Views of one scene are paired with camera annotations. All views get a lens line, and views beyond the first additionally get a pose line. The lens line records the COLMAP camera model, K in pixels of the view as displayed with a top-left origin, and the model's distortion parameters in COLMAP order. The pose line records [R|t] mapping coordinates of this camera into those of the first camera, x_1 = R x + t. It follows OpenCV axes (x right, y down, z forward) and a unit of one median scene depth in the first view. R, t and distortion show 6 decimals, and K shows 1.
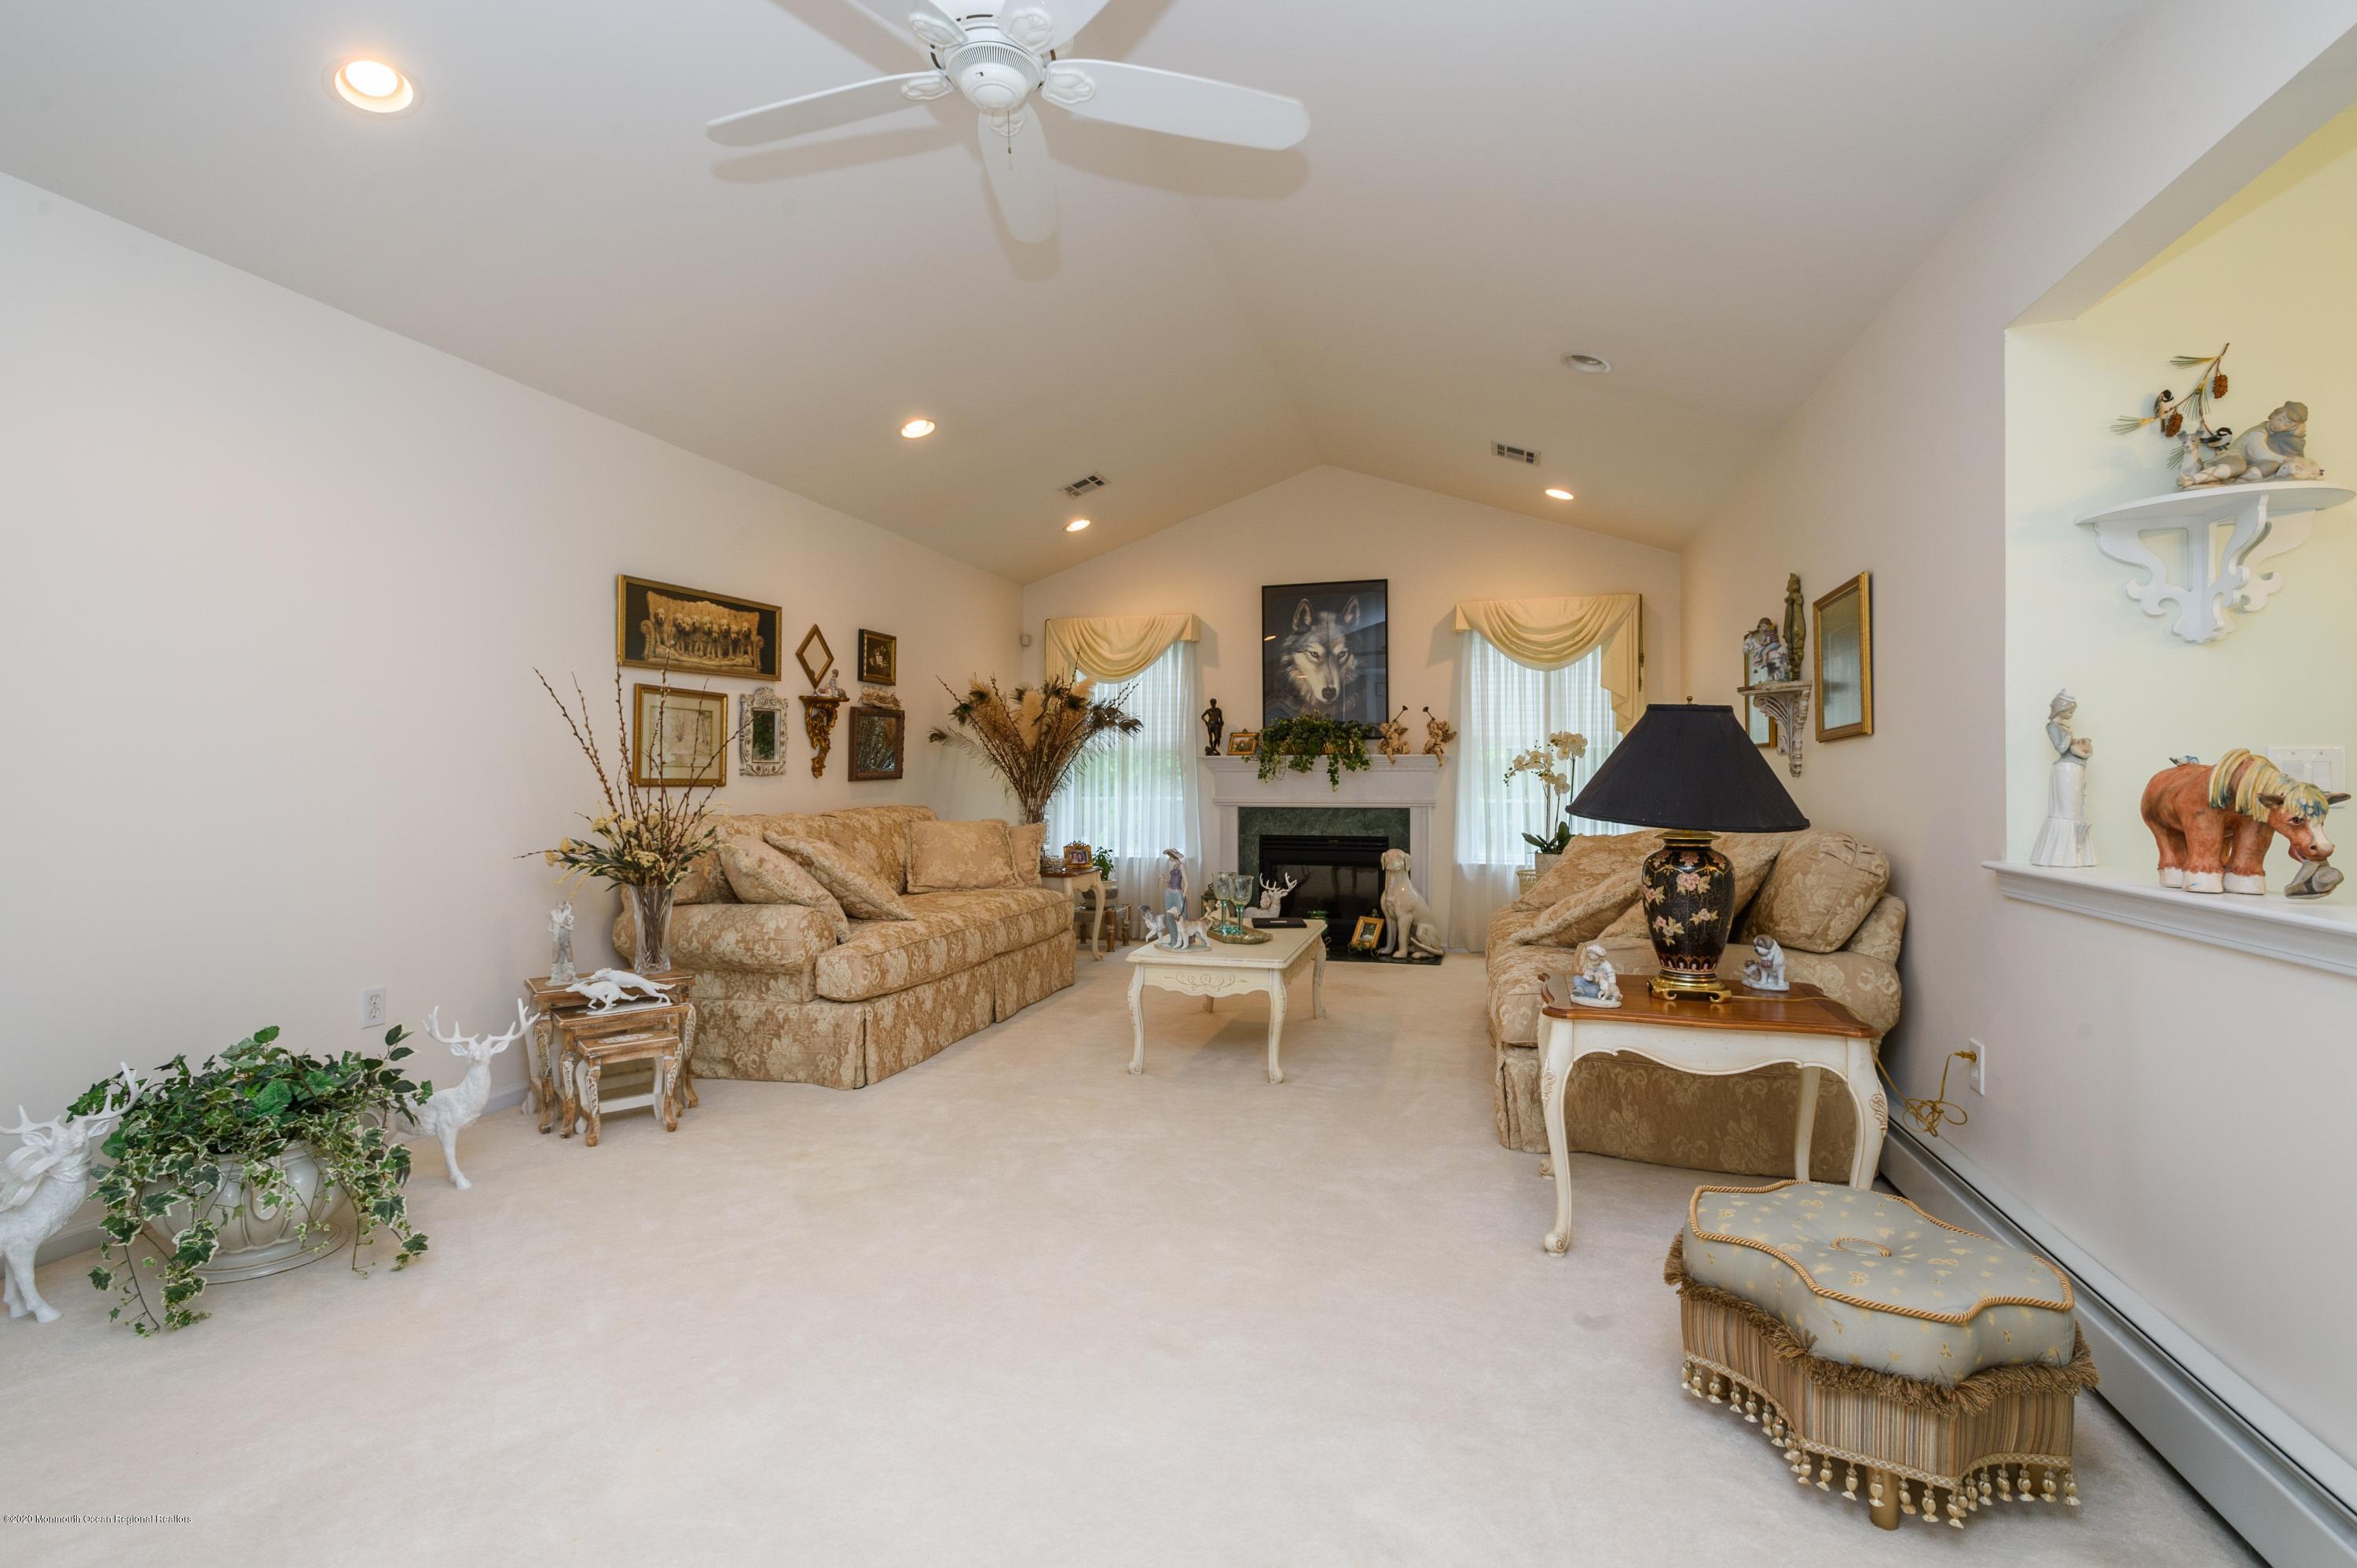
lens RADIAL K [[1113.8, 0, 1178.0], [0, 1113.8, 781.9], [0, 0, 1]] dist [-0.001832, -0.000042]
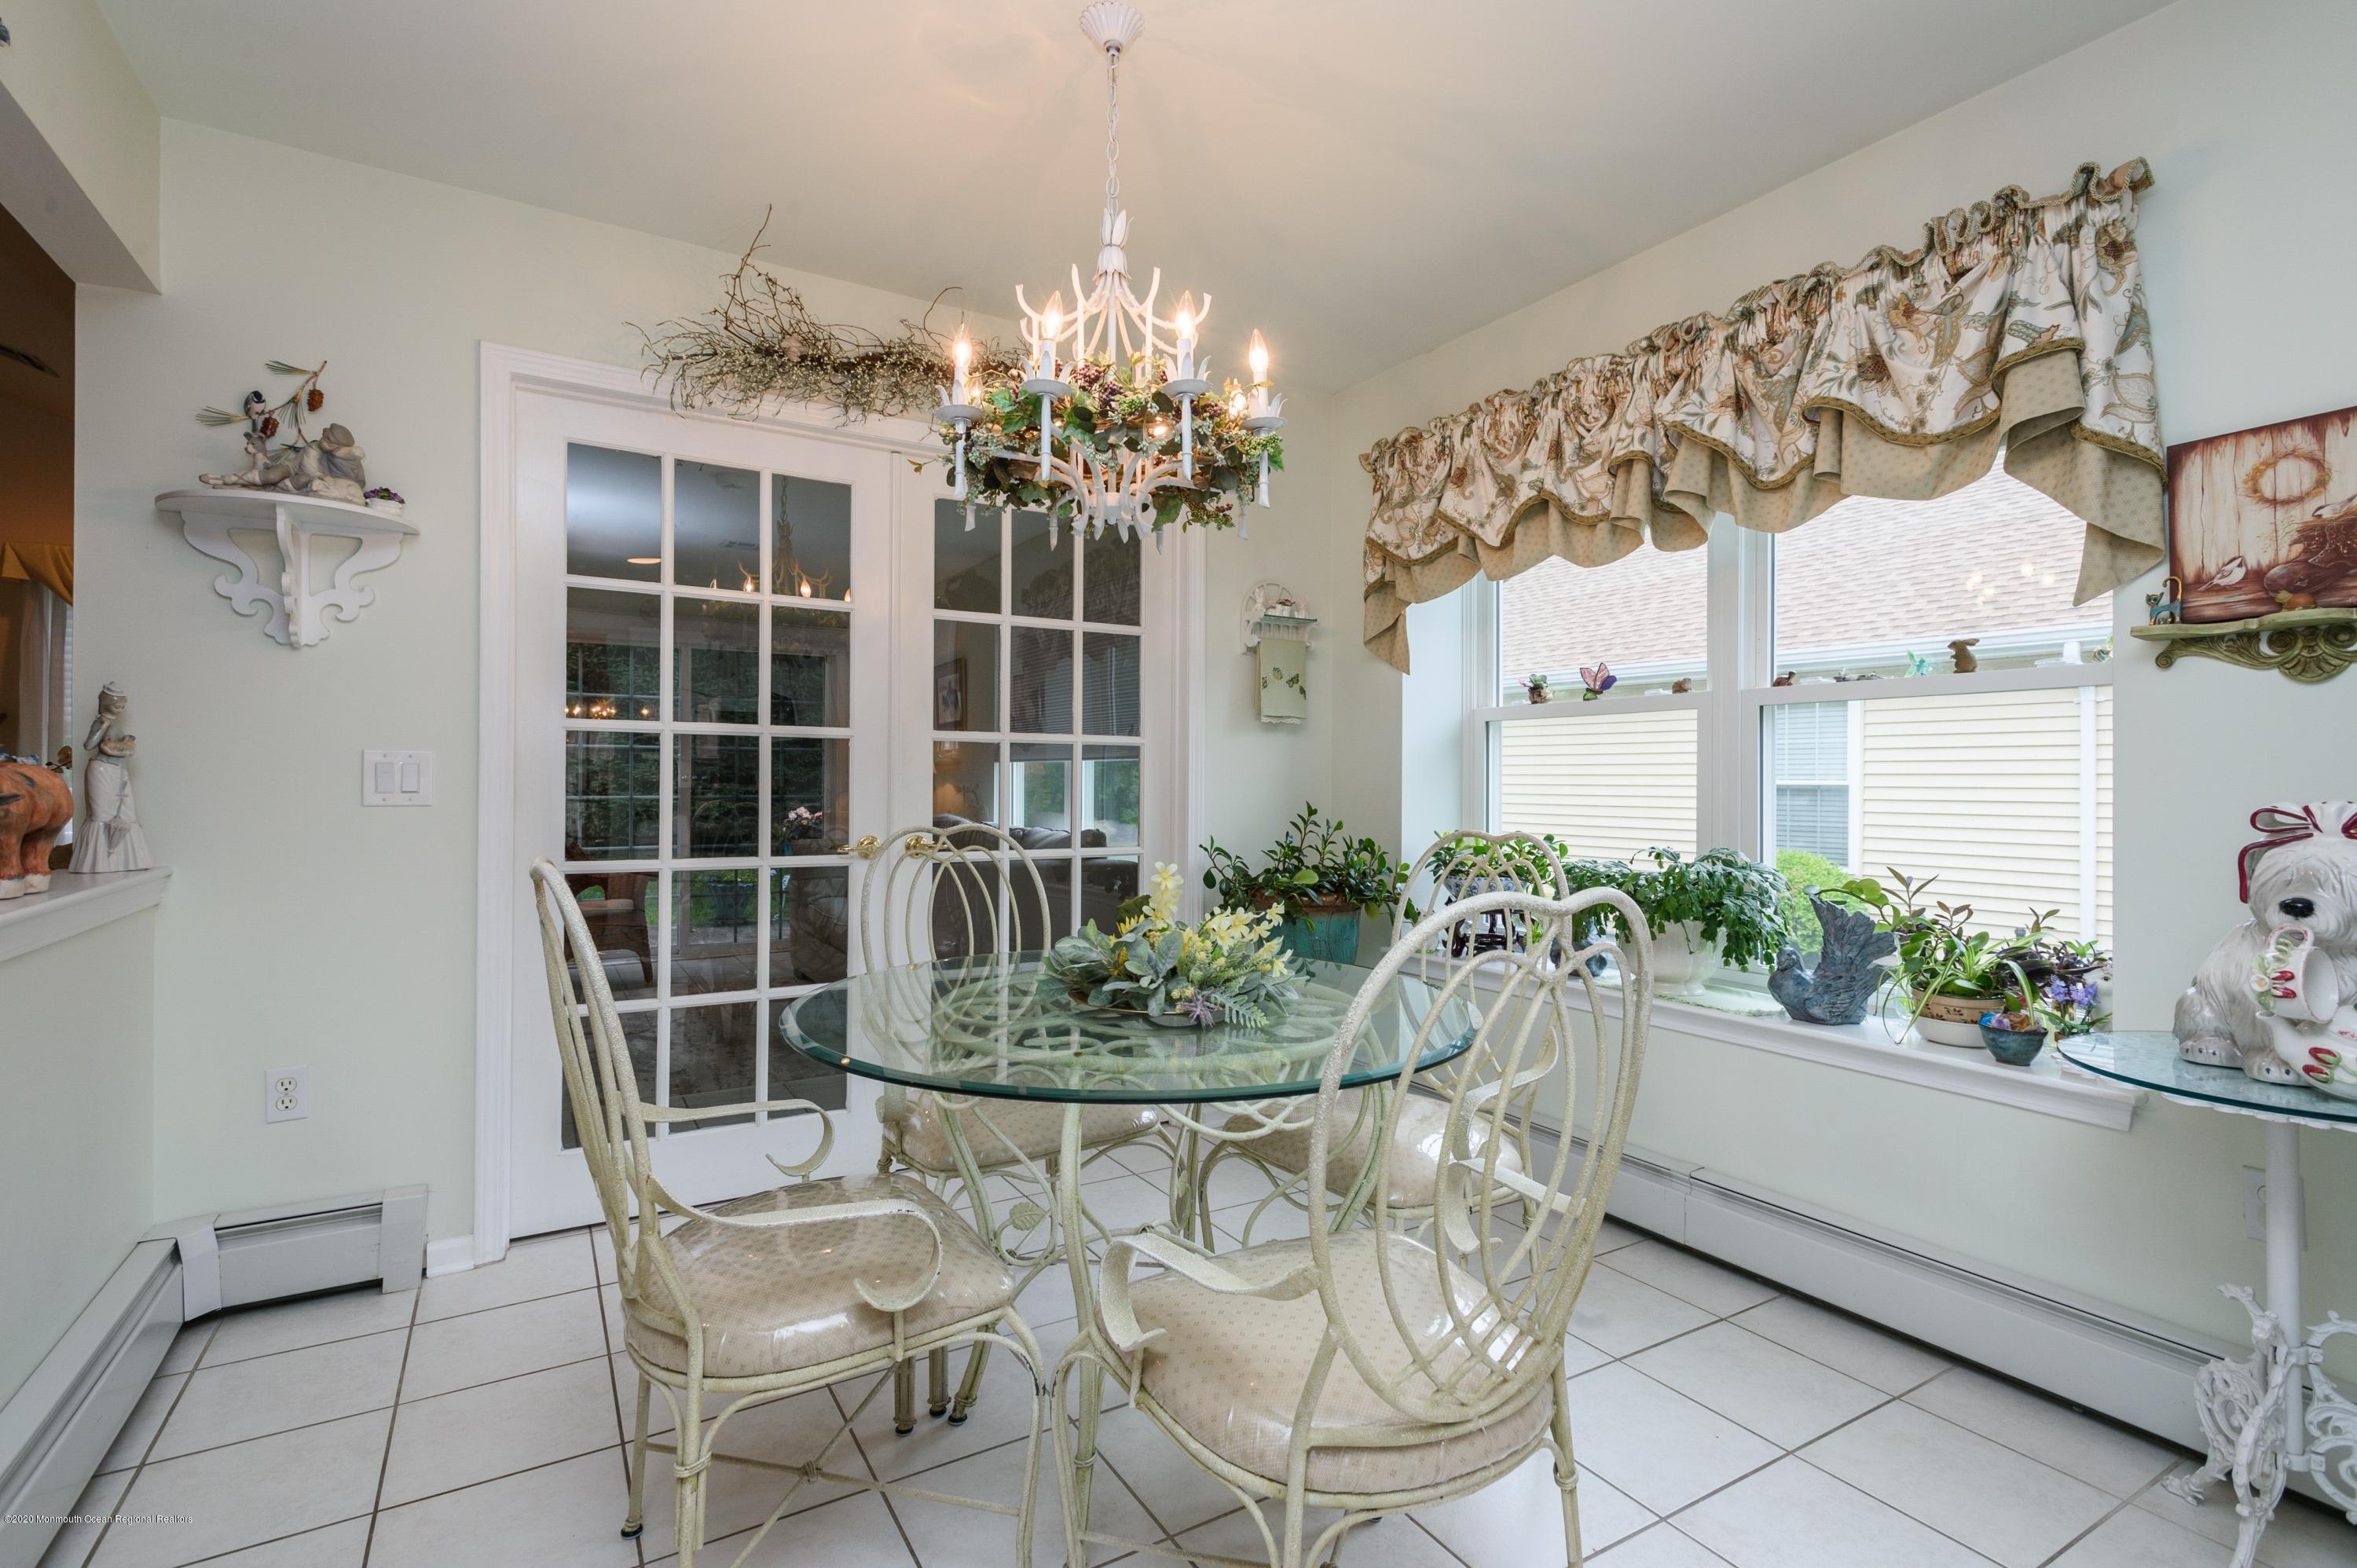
lens RADIAL K [[1113.8, 0, 1180.4], [0, 1113.8, 779.1], [0, 0, 1]] dist [-0.001832, -0.000042]
pose [[0.690661, 0.006791, 0.723147, 0.741870], [-0.006910, 0.999972, -0.002791, -0.004930], [-0.723146, -0.003069, 0.690688, -0.300062]]
